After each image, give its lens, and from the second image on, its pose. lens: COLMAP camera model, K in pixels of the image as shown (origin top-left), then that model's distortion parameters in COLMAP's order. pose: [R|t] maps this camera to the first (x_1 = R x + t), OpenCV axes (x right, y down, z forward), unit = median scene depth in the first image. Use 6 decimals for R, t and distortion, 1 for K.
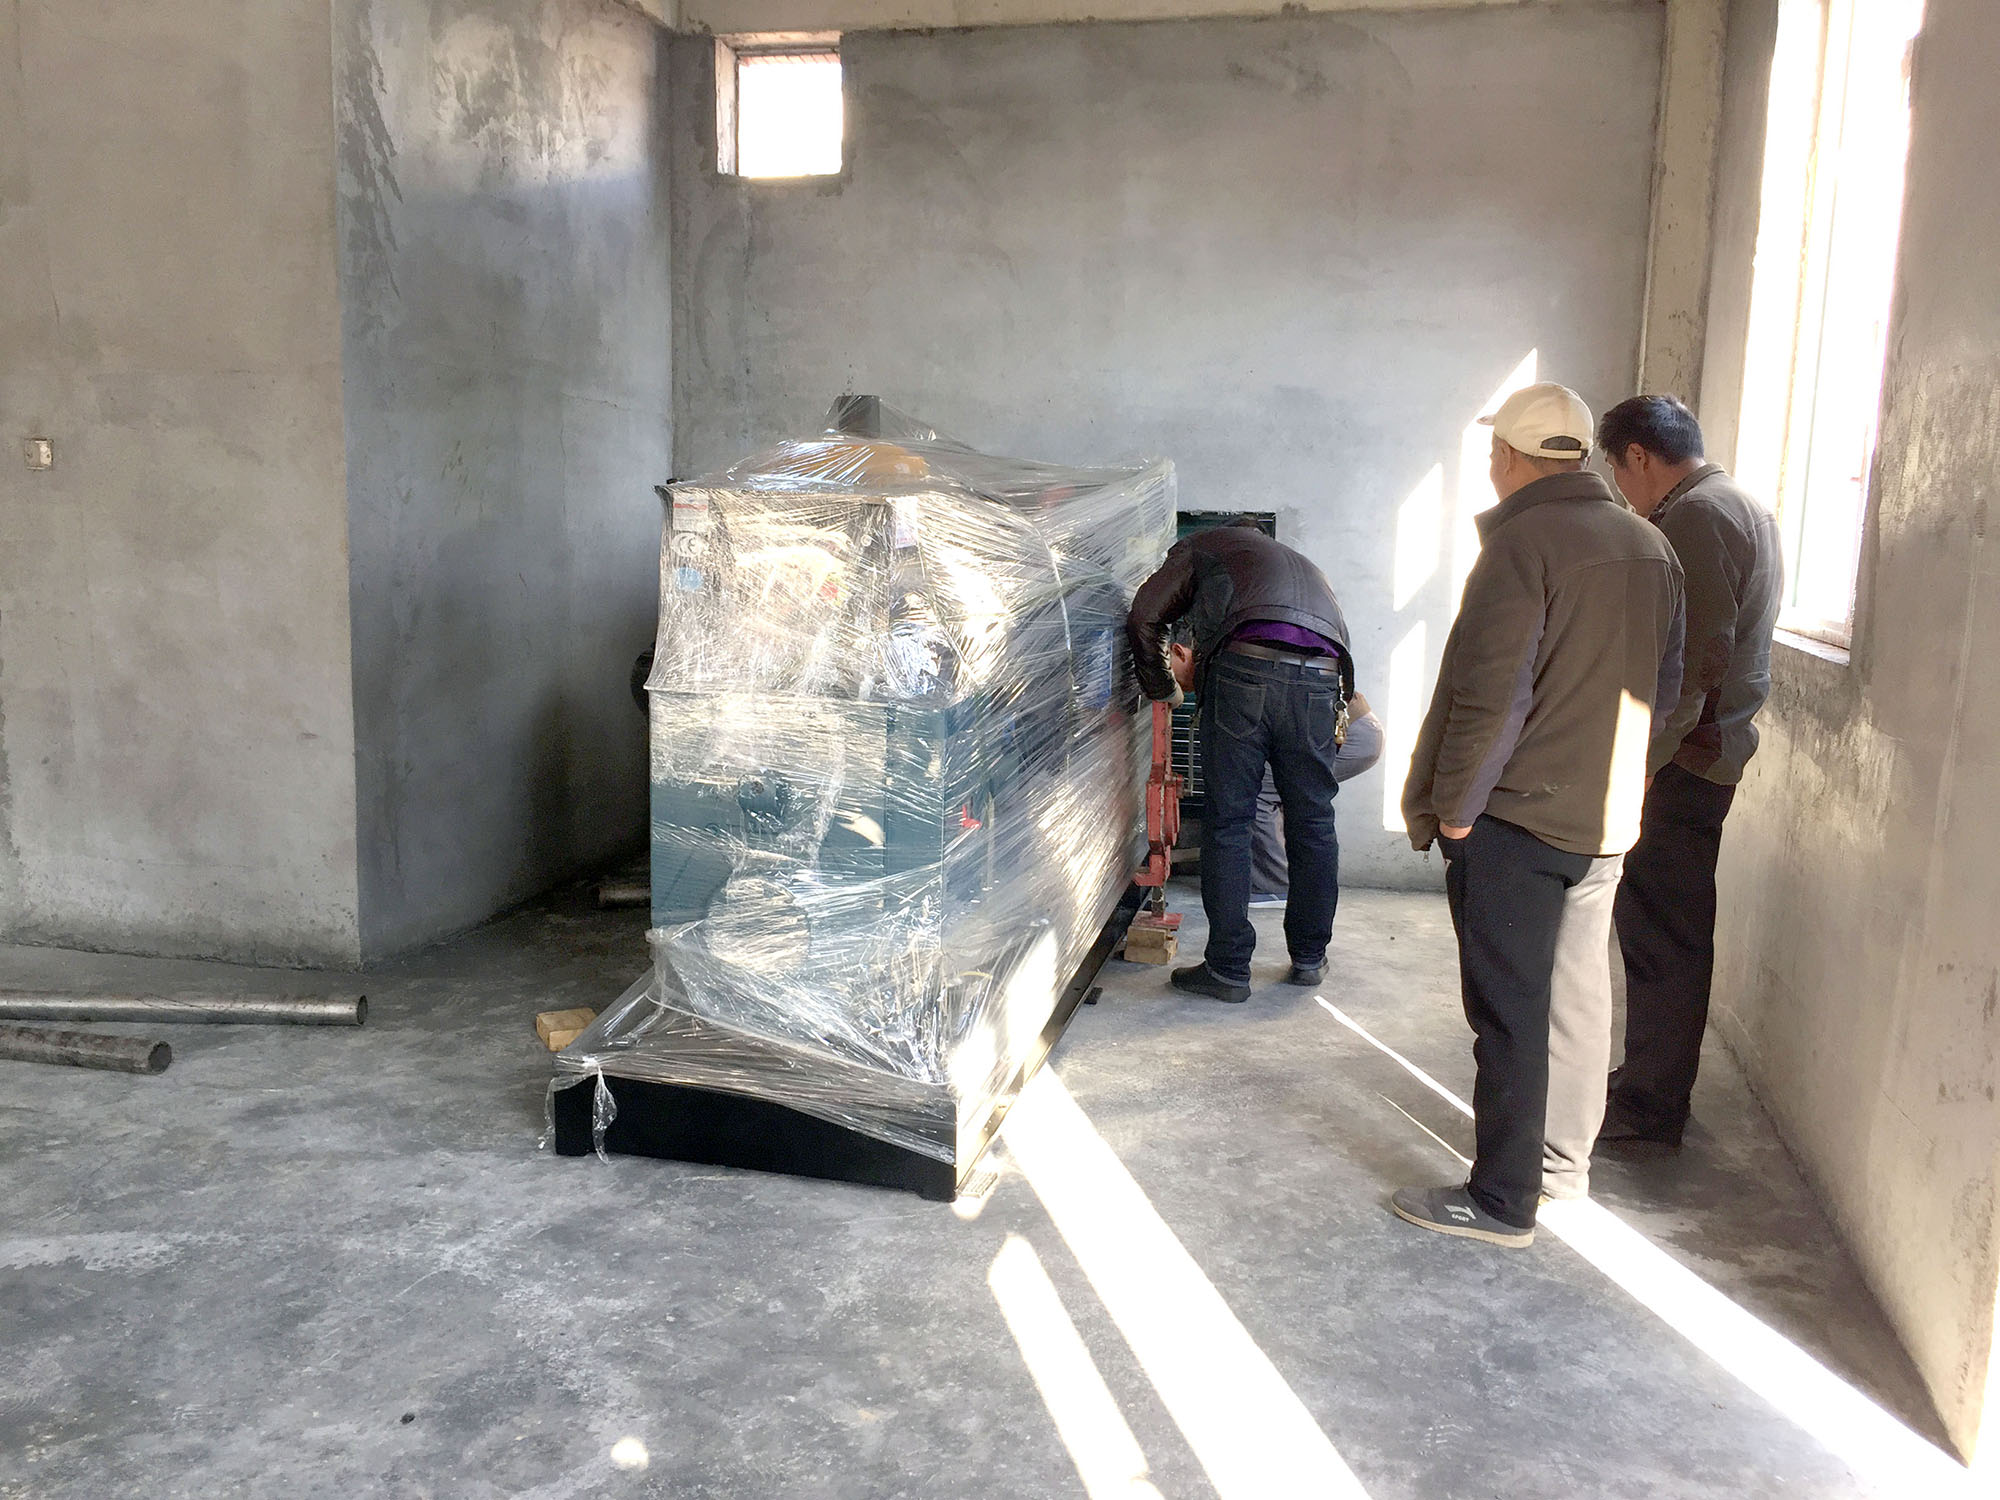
lens RADIAL K [[1655.3, 0, 996.2], [0, 1655.3, 746.5], [0, 0, 1]] dist [0.073978, -0.093529]
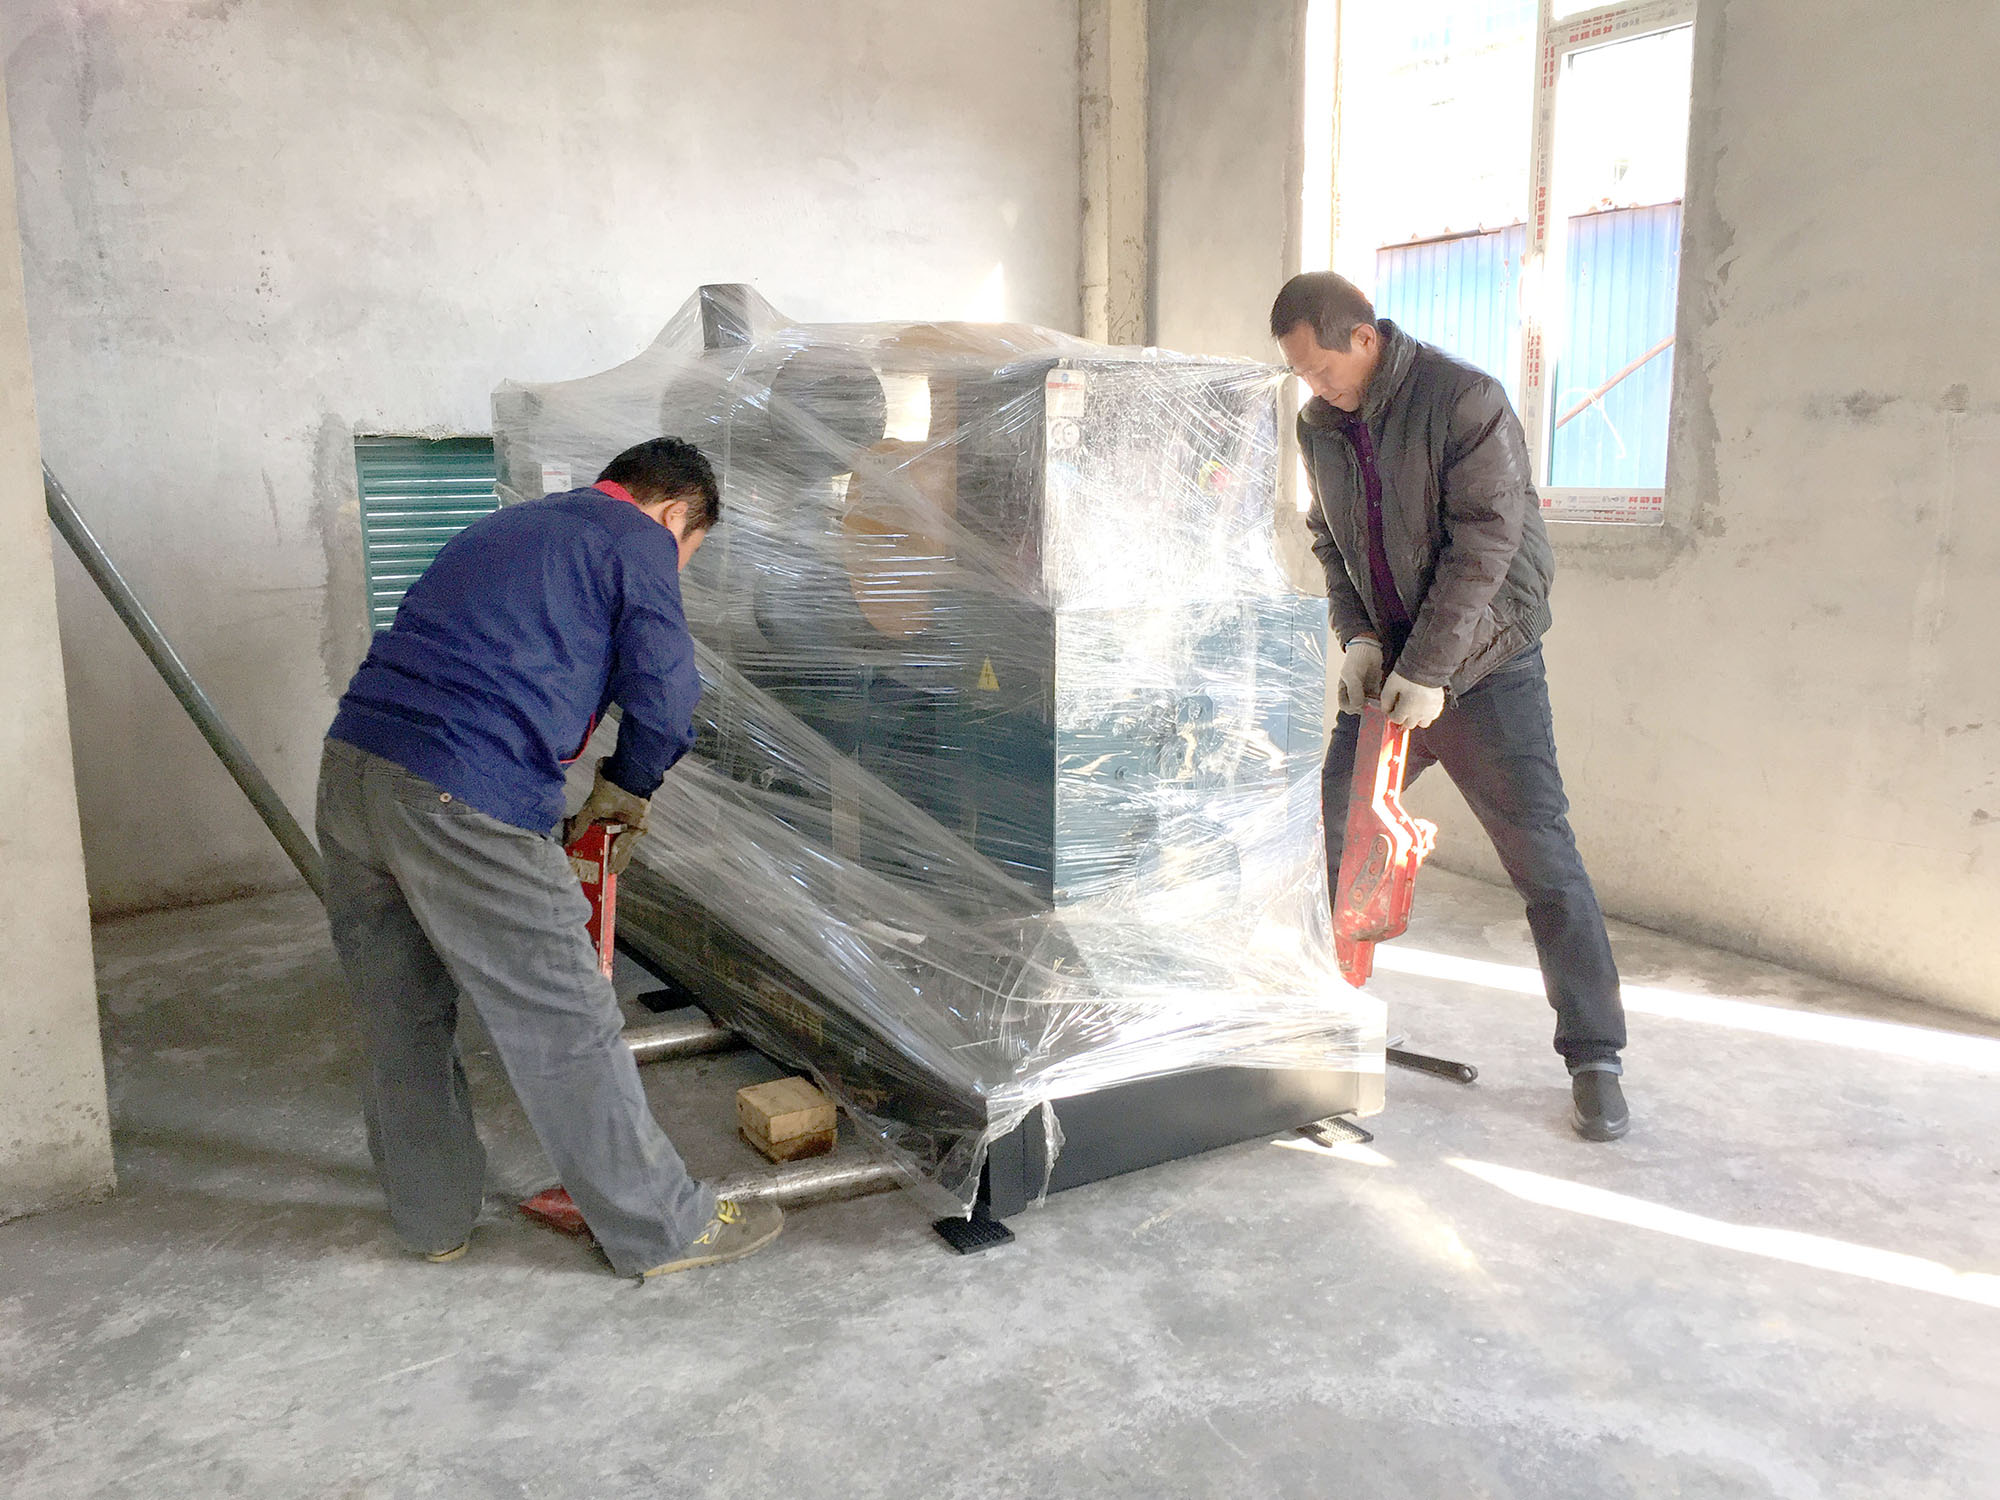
lens RADIAL K [[1657.8, 0, 998.5], [0, 1657.8, 759.7], [0, 0, 1]] dist [0.076916, -0.098865]
pose [[0.724004, -0.164365, 0.669927, -0.403900], [0.130517, 0.986295, 0.100932, -0.037017], [-0.677335, 0.014362, 0.735534, 0.224152]]
